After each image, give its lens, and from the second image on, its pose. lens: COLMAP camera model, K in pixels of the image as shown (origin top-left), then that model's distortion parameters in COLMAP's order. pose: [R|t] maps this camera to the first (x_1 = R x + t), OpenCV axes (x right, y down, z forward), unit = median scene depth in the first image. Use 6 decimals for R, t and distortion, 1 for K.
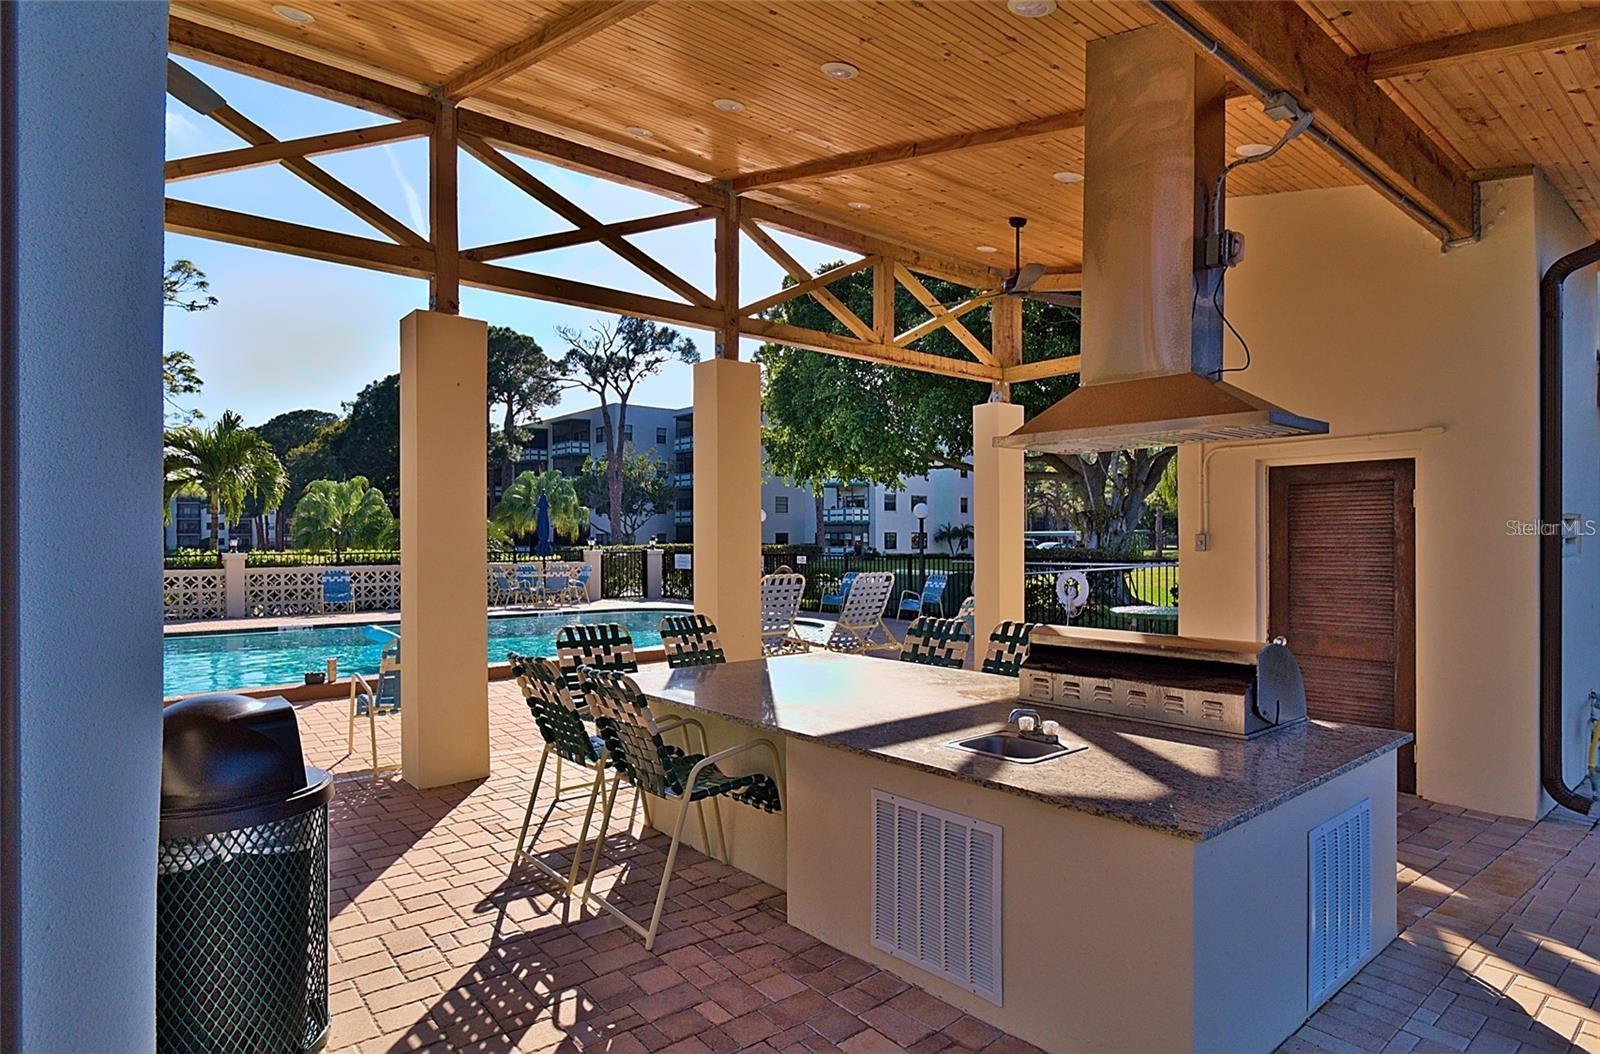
lens RADIAL K [[881.7, 0, 800.0], [0, 881.7, 527.0], [0, 0, 1]] dist [0.003181, 0.000418]
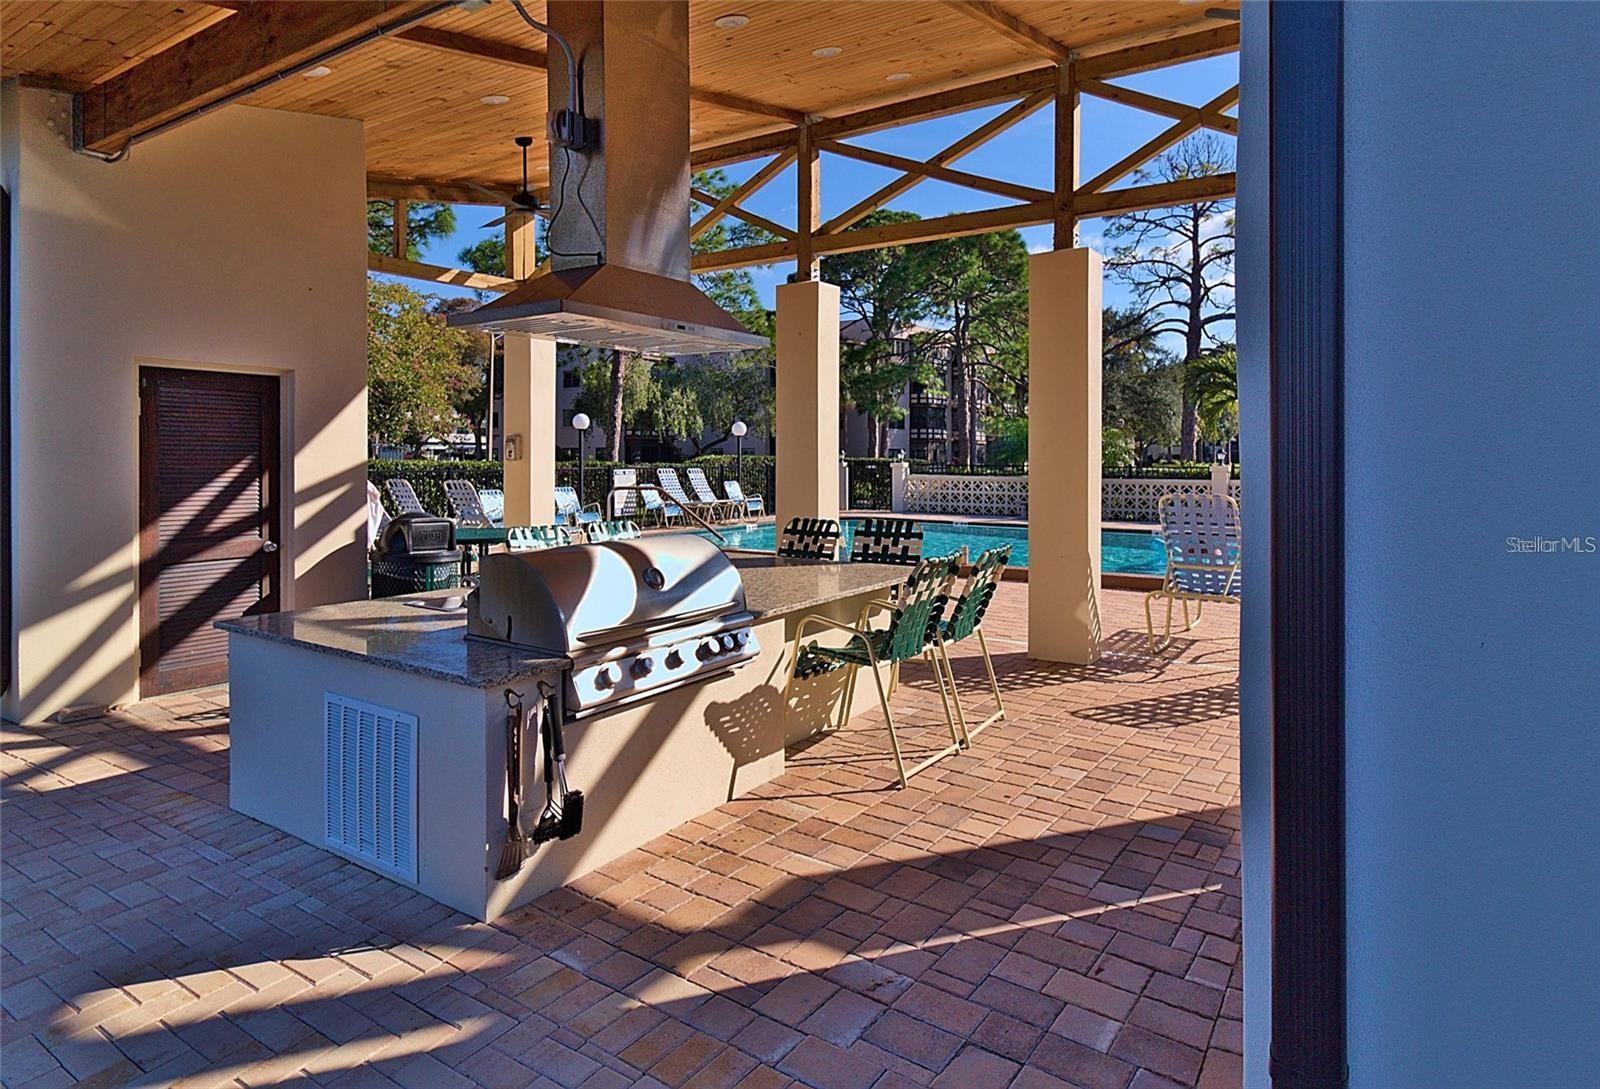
lens RADIAL K [[842.1, 0, 802.8], [0, 842.1, 450.2], [0, 0, 1]] dist [-0.001874, -0.000112]
pose [[0.300931, -0.012198, -0.953568, 0.681313], [0.004443, 0.999925, -0.011389, 0.028404], [0.953636, -0.000809, 0.300962, 0.483060]]
